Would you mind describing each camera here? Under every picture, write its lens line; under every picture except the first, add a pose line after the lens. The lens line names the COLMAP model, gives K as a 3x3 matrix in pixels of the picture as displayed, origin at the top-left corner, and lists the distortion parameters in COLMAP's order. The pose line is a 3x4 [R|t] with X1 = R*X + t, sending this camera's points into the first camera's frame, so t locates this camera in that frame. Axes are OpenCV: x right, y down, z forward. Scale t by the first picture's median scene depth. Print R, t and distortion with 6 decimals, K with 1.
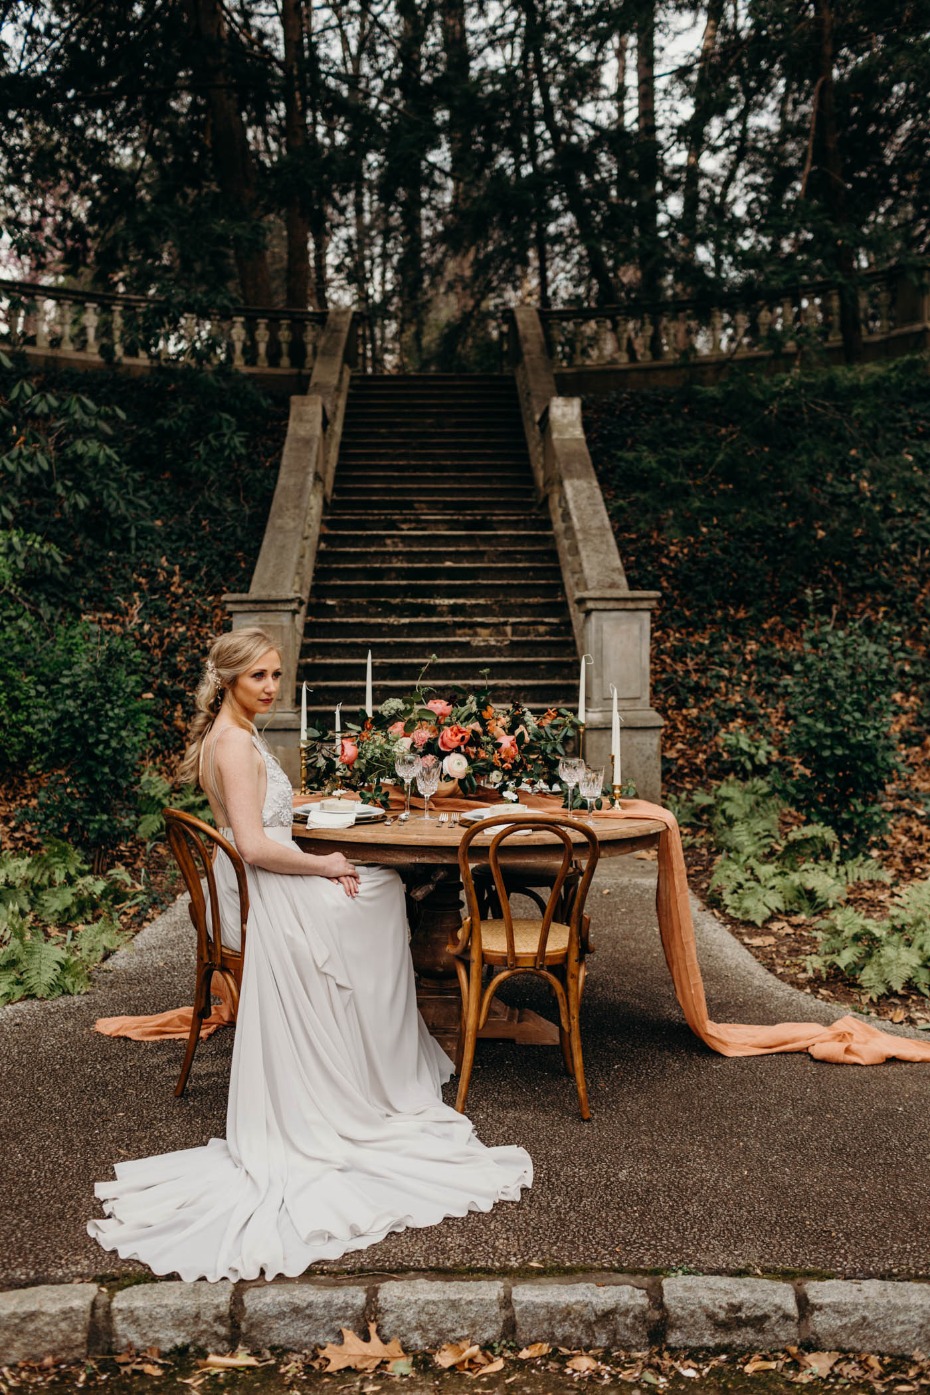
lens RADIAL K [[1448.4, 0, 465.0], [0, 1448.4, 697.5], [0, 0, 1]] dist [-0.001402, 0.002385]
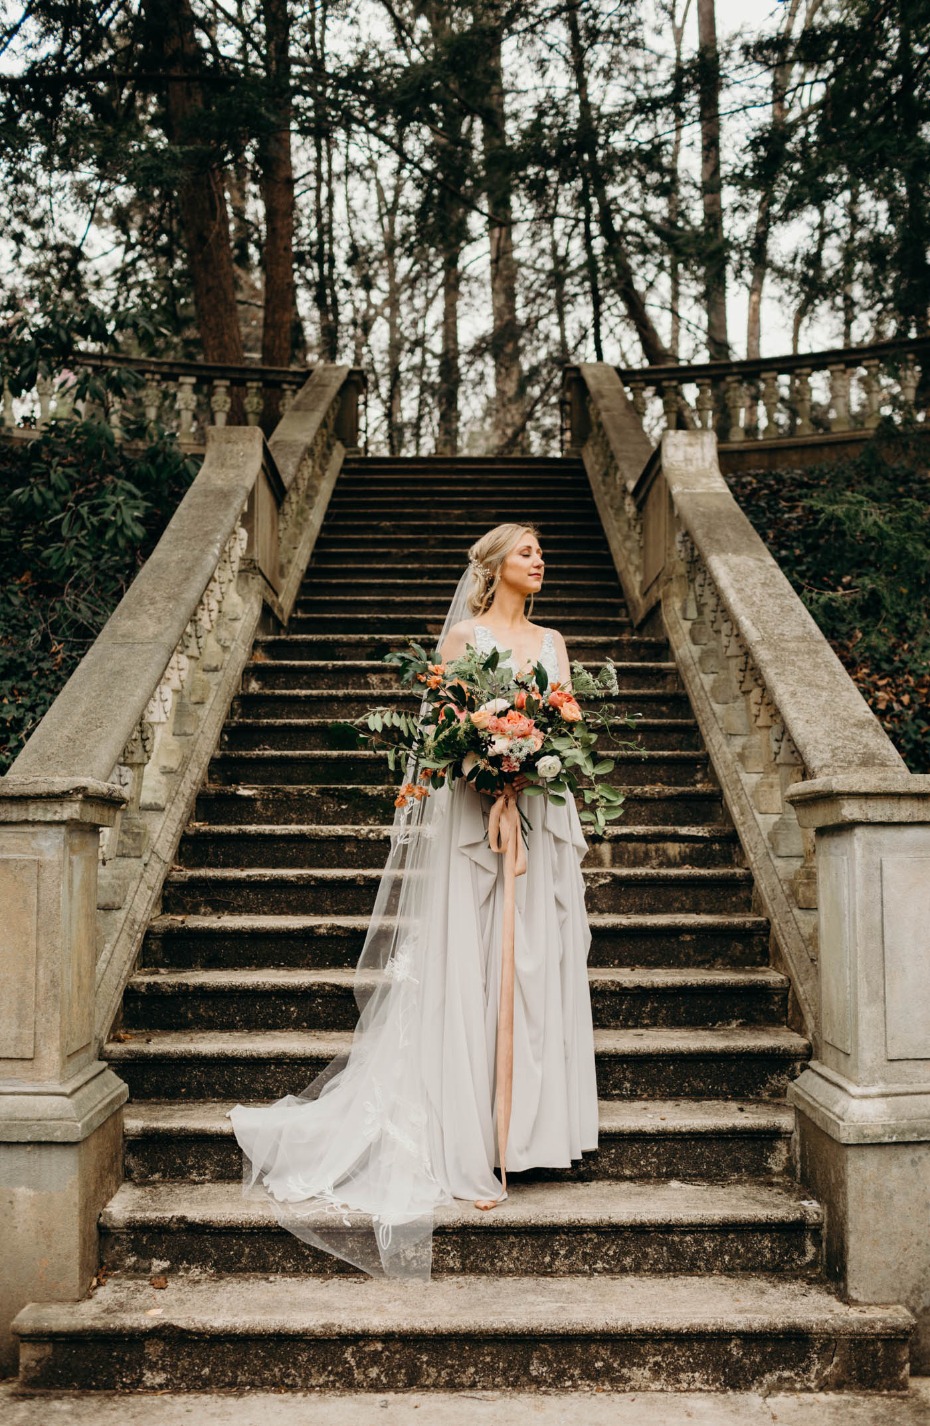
lens RADIAL K [[1544.1, 0, 465.0], [0, 1544.1, 713.0], [0, 0, 1]] dist [-0.017824, -0.017026]
pose [[0.999659, 0.003157, -0.025930, -0.003379], [-0.005928, 0.994191, -0.107470, -0.035847], [0.025440, 0.107587, 0.993870, 0.468676]]
